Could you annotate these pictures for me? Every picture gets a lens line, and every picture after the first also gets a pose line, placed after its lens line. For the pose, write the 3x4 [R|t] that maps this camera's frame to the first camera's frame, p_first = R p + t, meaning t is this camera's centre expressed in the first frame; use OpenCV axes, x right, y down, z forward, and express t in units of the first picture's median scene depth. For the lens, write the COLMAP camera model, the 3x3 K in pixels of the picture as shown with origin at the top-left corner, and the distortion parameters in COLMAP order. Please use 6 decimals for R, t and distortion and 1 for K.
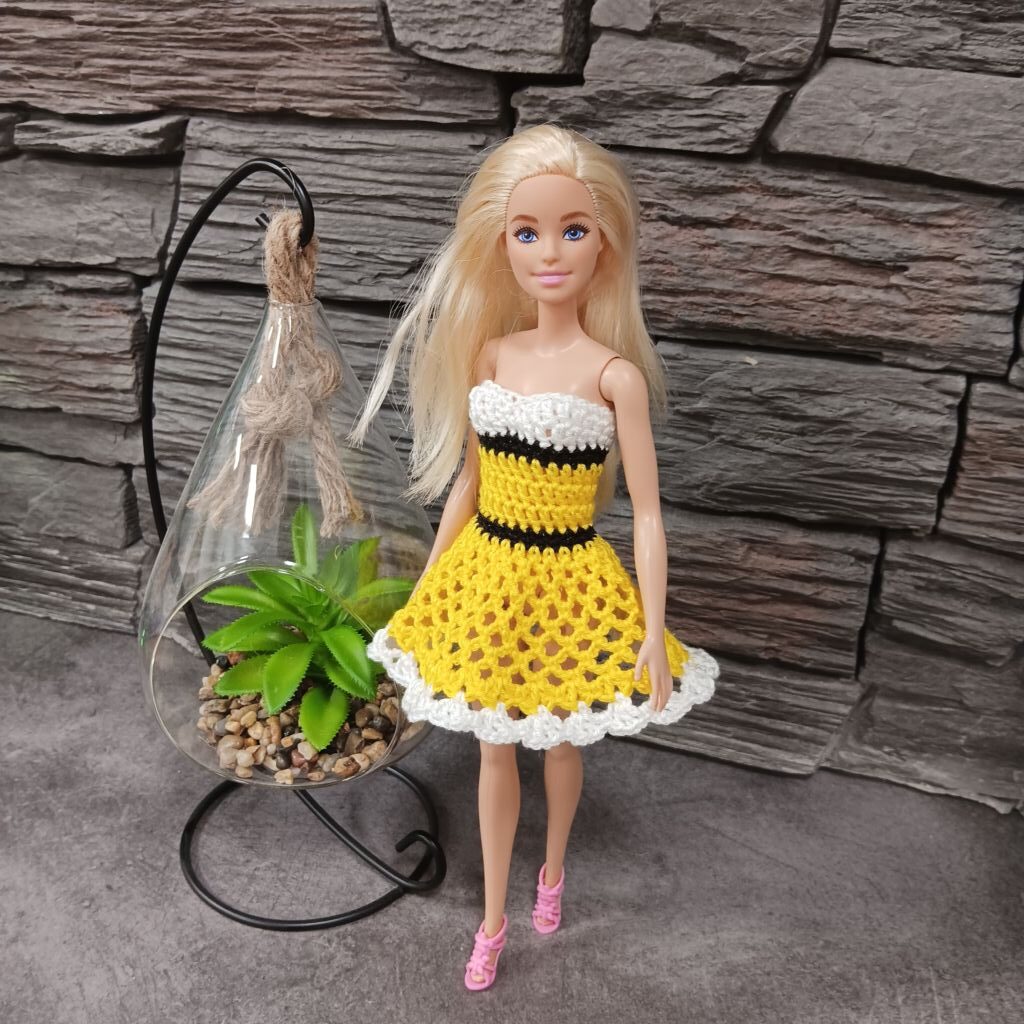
lens RADIAL K [[1067.5, 0, 512.0], [0, 1067.5, 512.0], [0, 0, 1]] dist [0.078034, -0.247273]
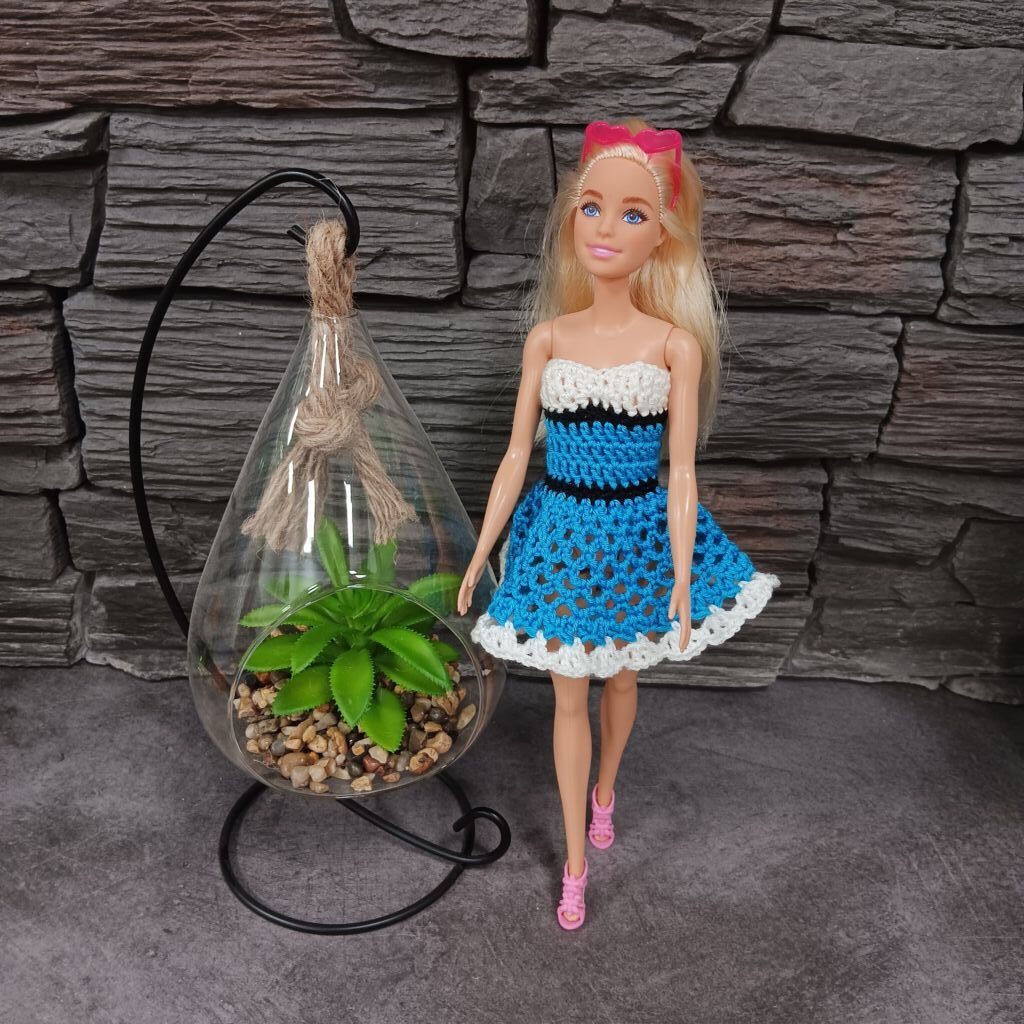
lens RADIAL K [[1059.9, 0, 512.0], [0, 1059.9, 512.0], [0, 0, 1]] dist [0.086293, -0.267486]
pose [[0.960960, -0.140022, 0.238643, -0.253247], [0.125513, 0.989251, 0.075024, -0.057037], [-0.246583, -0.042142, 0.968205, 0.008408]]
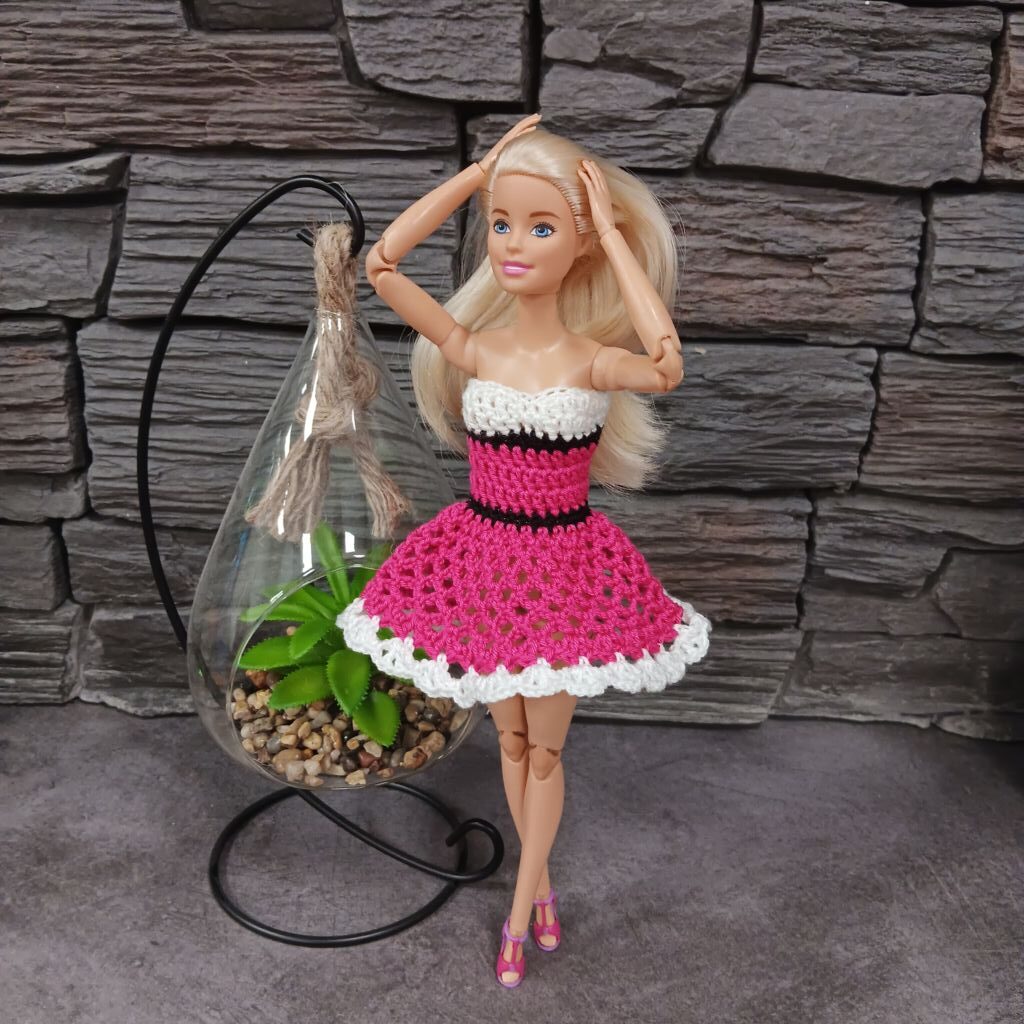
lens RADIAL K [[1059.9, 0, 512.0], [0, 1059.9, 512.0], [0, 0, 1]] dist [0.086293, -0.267486]
pose [[0.959302, -0.108362, 0.260763, -0.276192], [0.123788, 0.991358, -0.043428, 0.051523], [-0.253804, 0.073940, 0.964425, -0.018728]]
